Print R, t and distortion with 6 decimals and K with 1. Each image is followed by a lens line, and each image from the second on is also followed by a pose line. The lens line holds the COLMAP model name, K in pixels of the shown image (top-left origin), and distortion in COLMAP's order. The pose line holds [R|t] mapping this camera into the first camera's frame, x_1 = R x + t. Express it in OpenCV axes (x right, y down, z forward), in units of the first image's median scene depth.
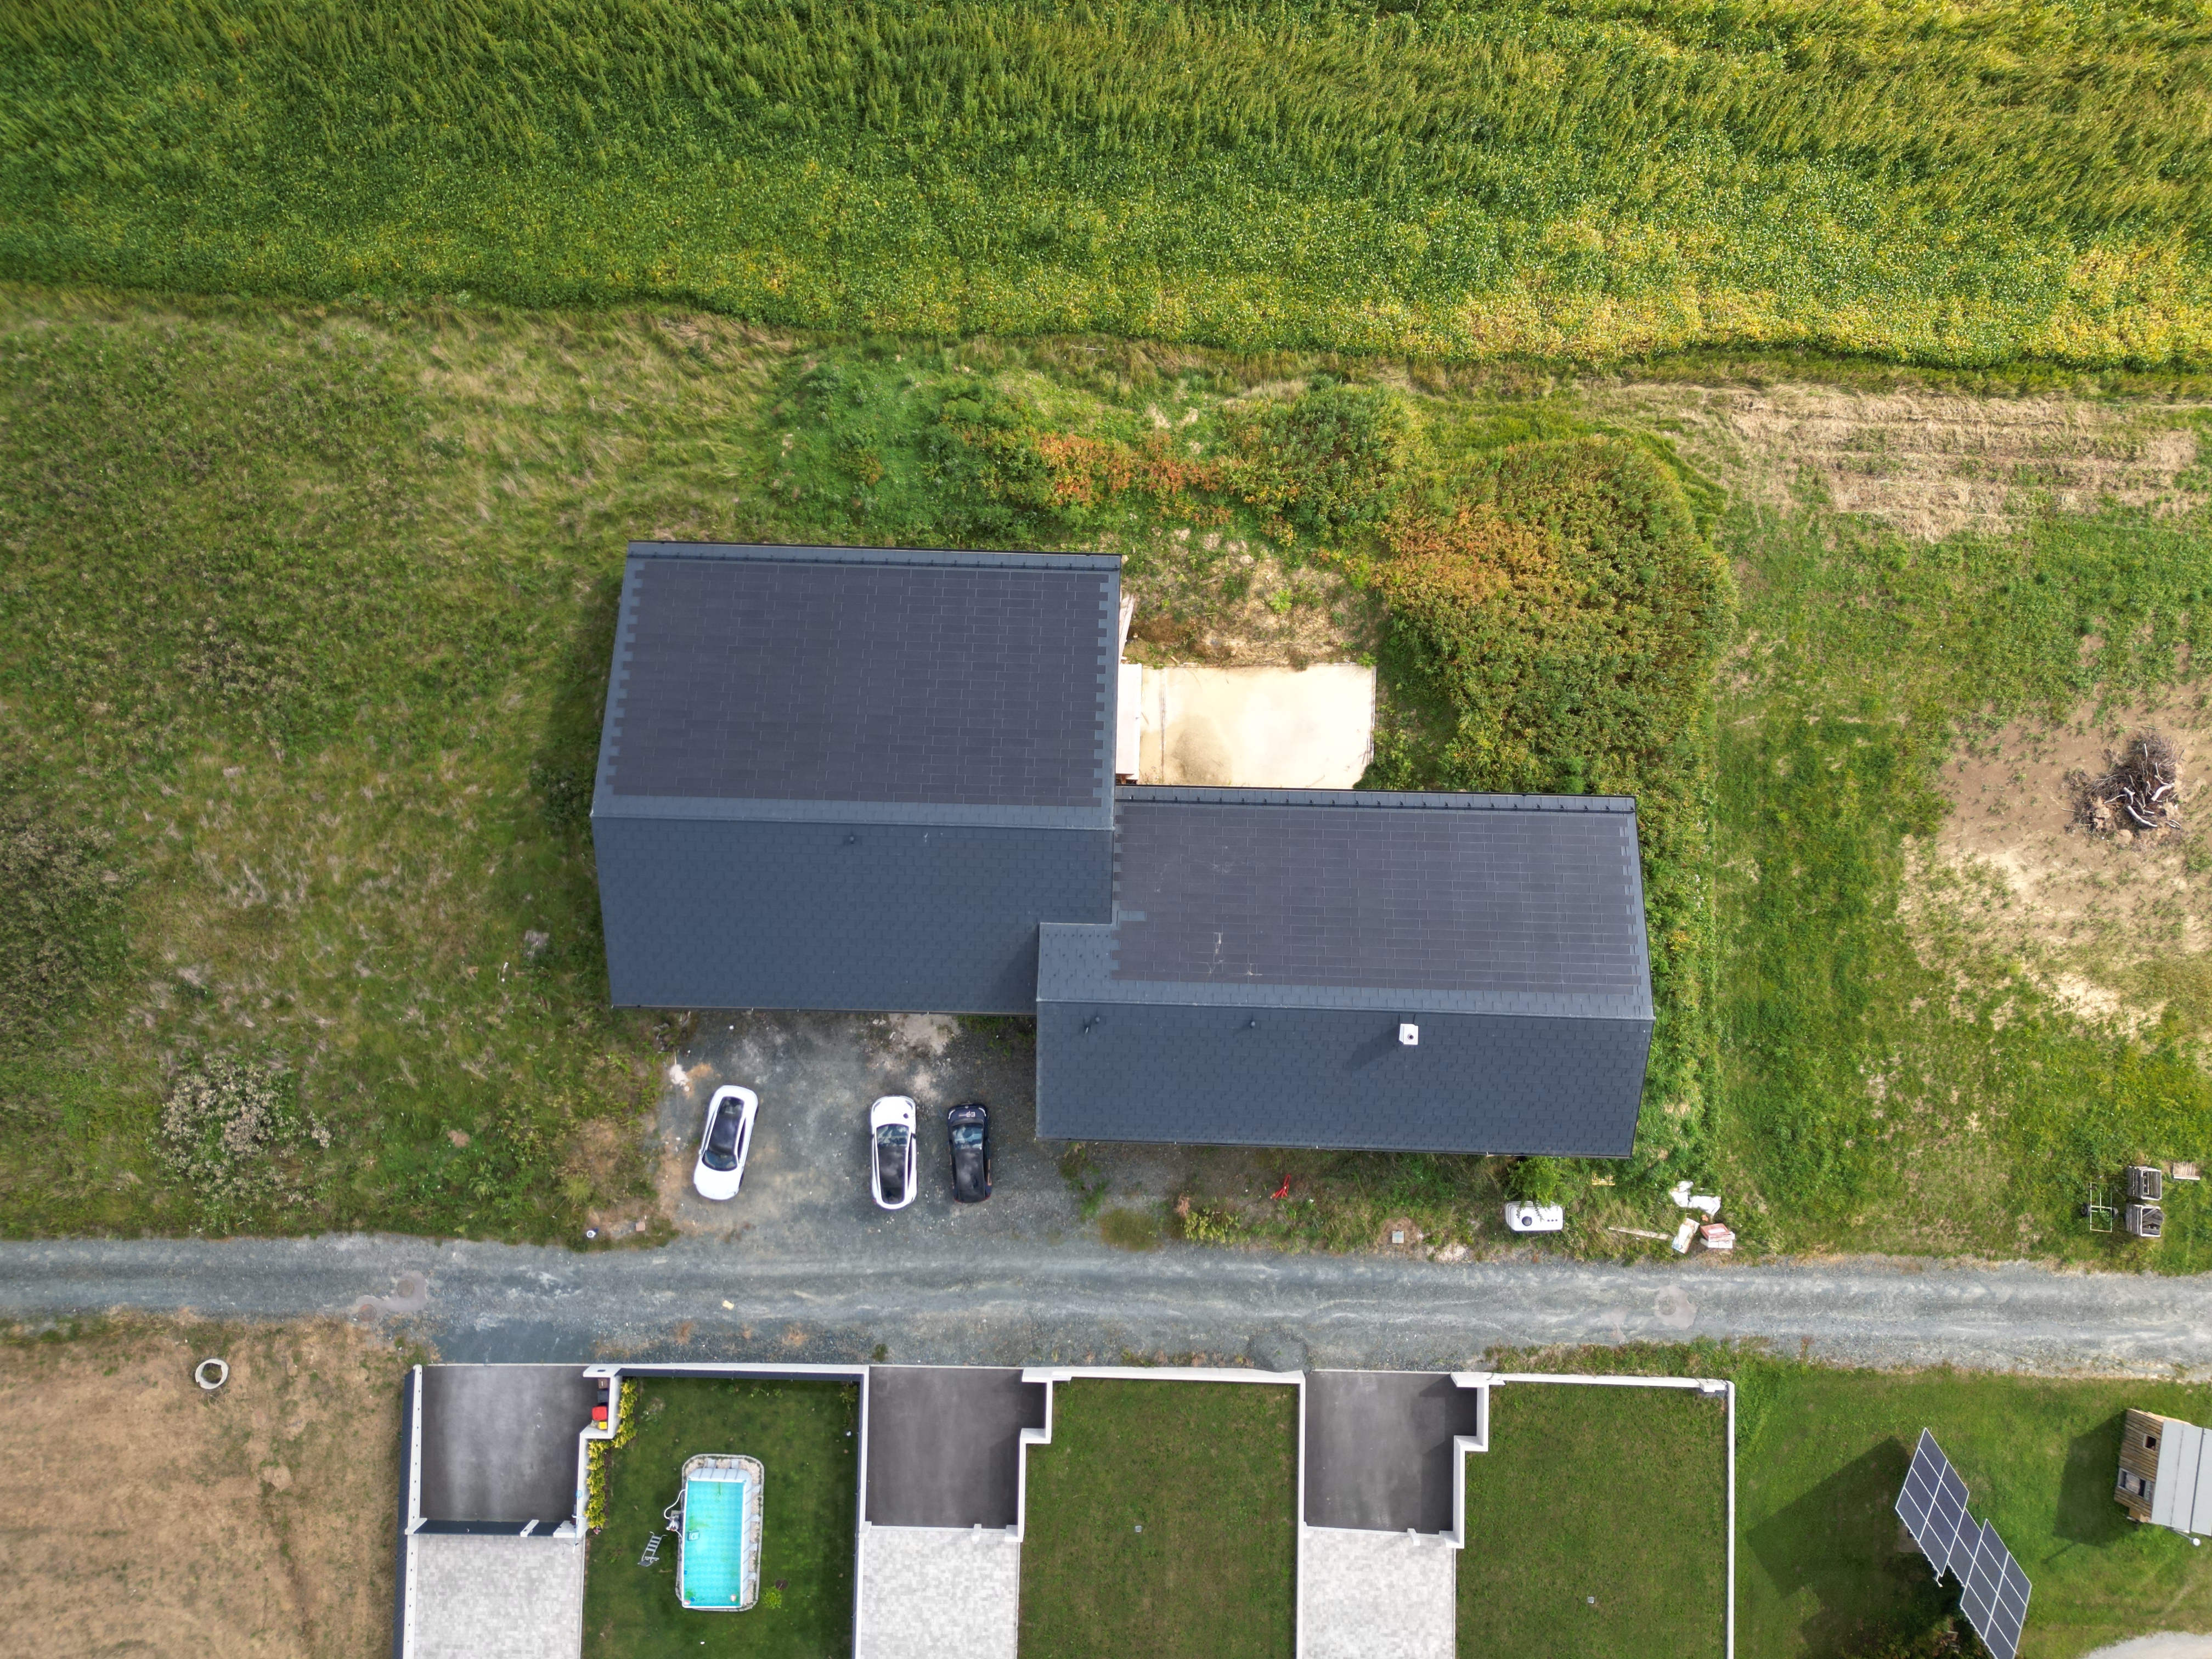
lens RADIAL K [[1558.5, 0, 1100.5], [0, 1558.5, 828.7], [0, 0, 1]] dist [0.067713, -0.066797]
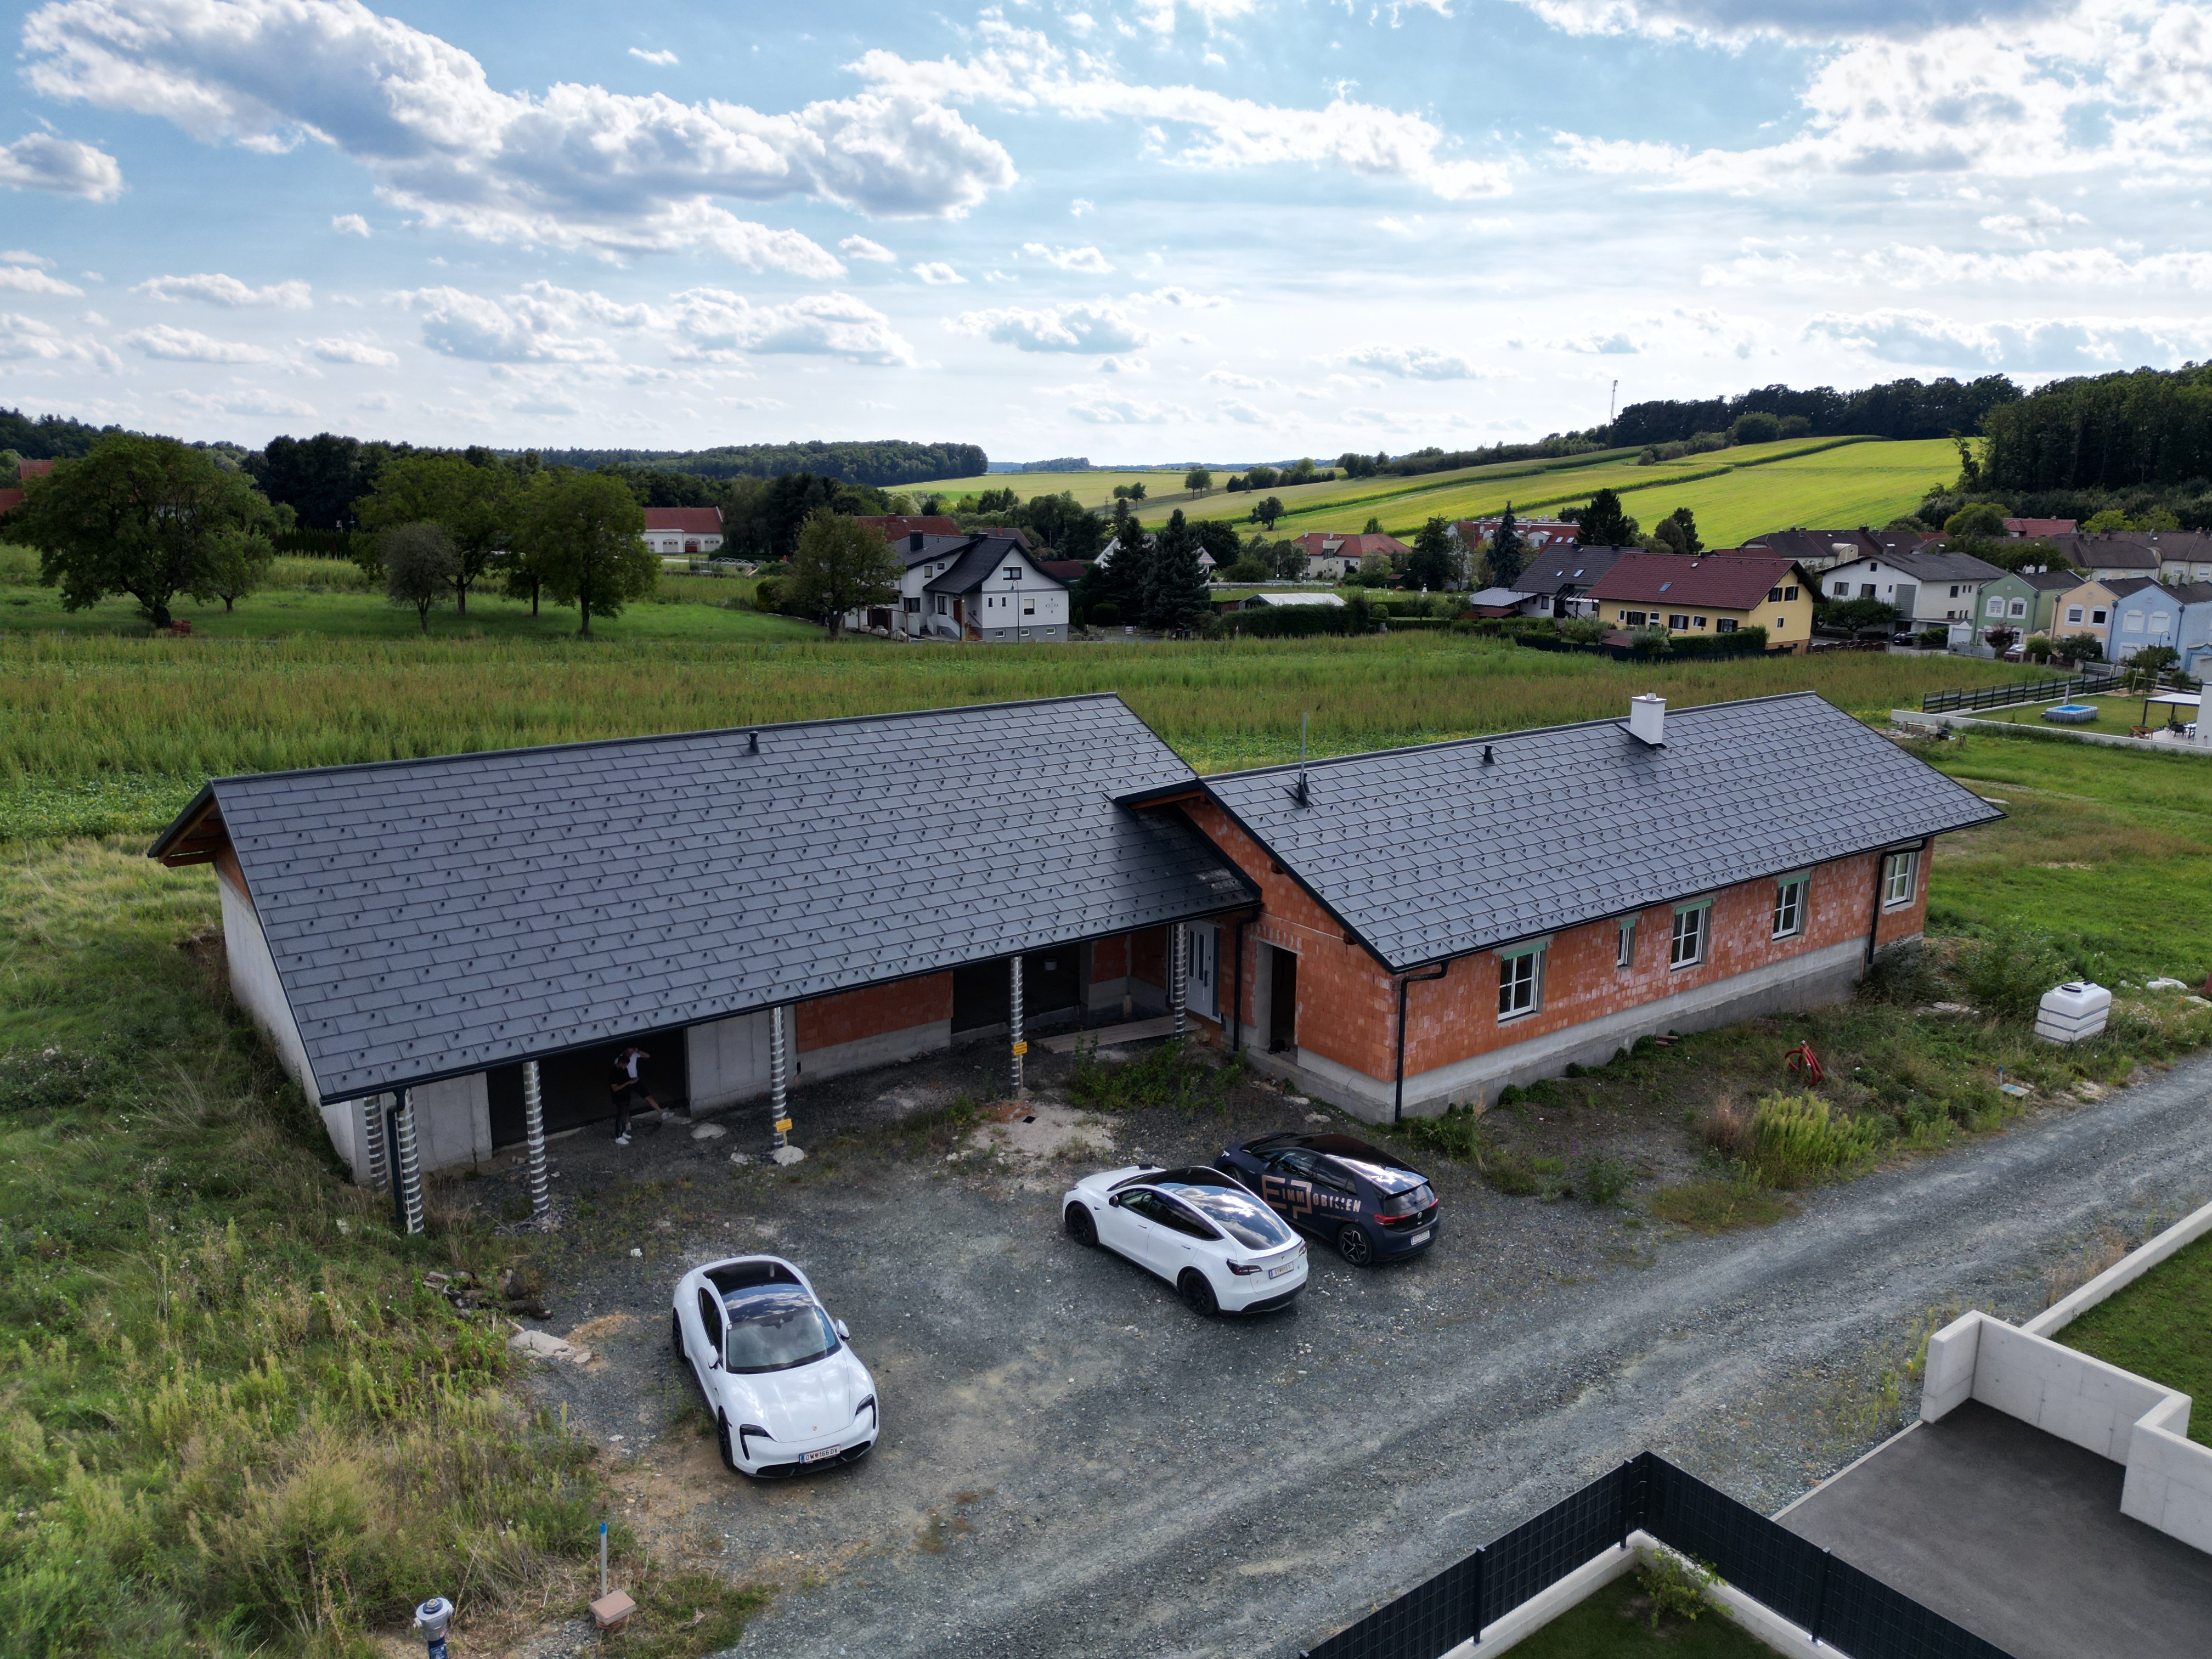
lens RADIAL K [[1558.5, 0, 1100.5], [0, 1558.5, 828.7], [0, 0, 1]] dist [0.067713, -0.066797]
pose [[0.785656, -0.127460, 0.605391, -0.364891], [0.617909, 0.209984, -0.757691, 0.461435], [-0.030547, 0.969361, 0.243734, 0.807498]]
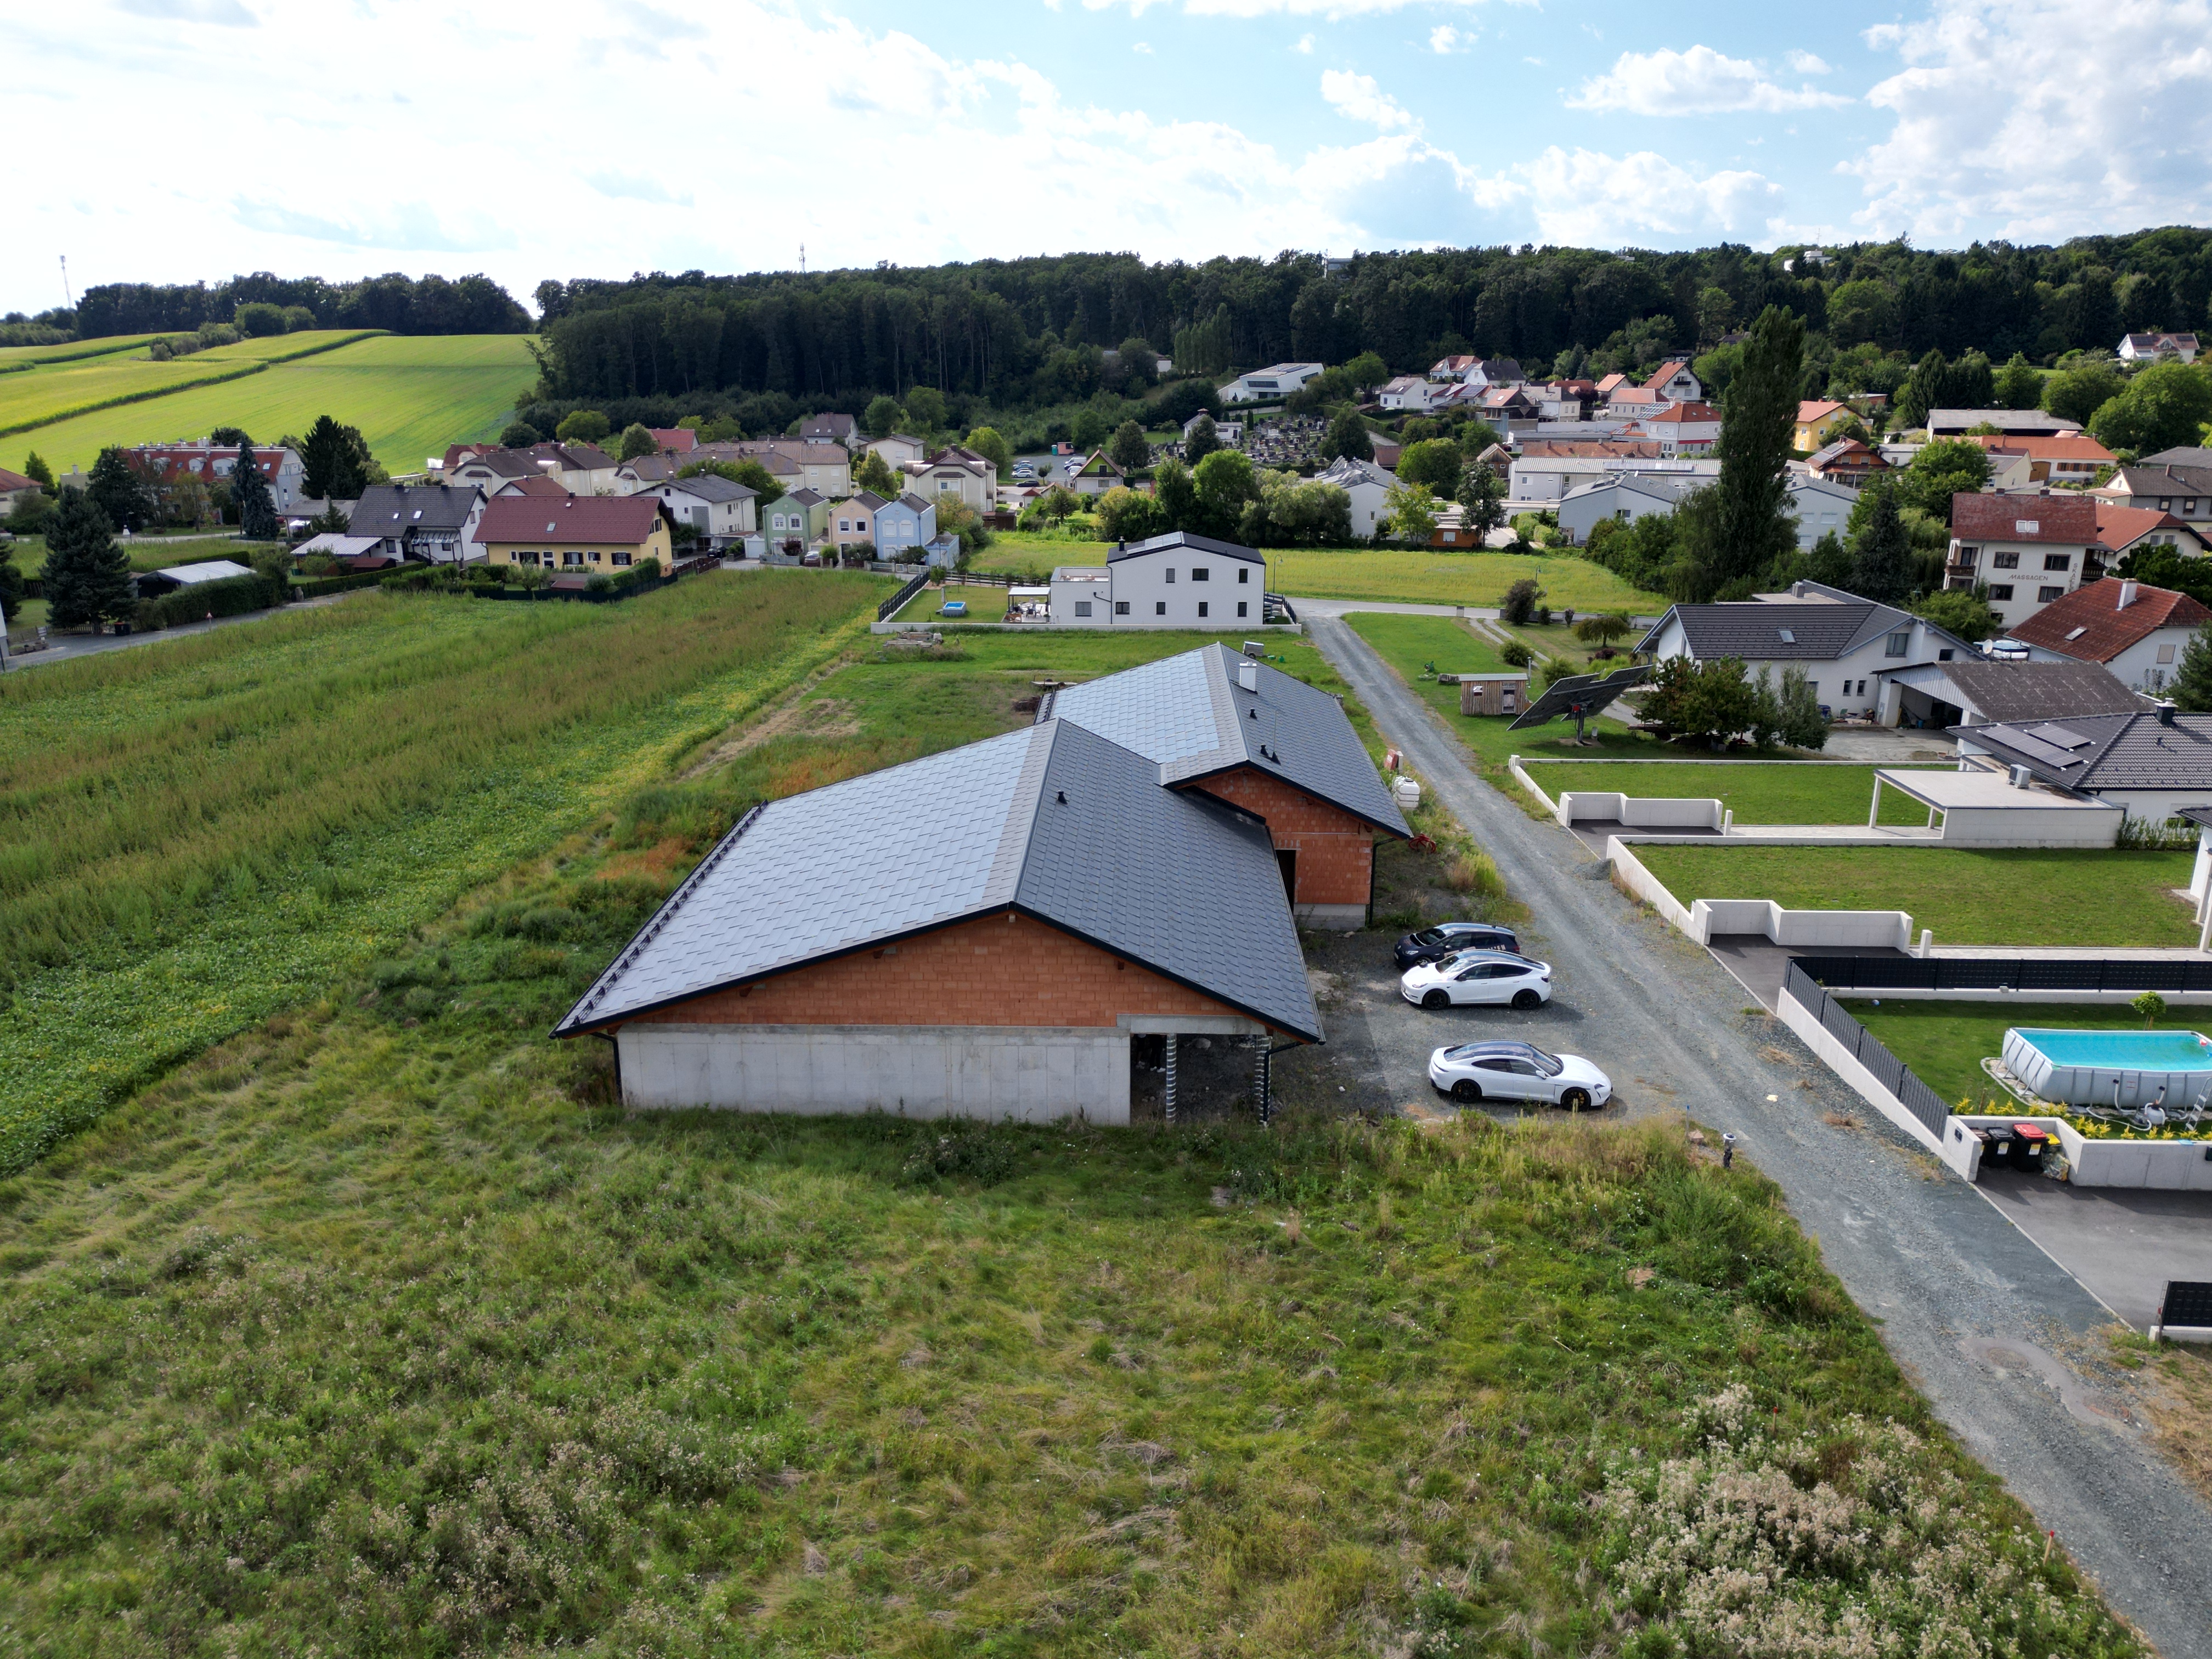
lens RADIAL K [[1558.5, 0, 1100.5], [0, 1558.5, 828.7], [0, 0, 1]] dist [0.067713, -0.066797]
pose [[0.003268, -0.281893, 0.959440, -0.822753], [0.999344, 0.035530, 0.007035, 0.020418], [-0.036072, 0.958788, 0.281824, 0.721570]]
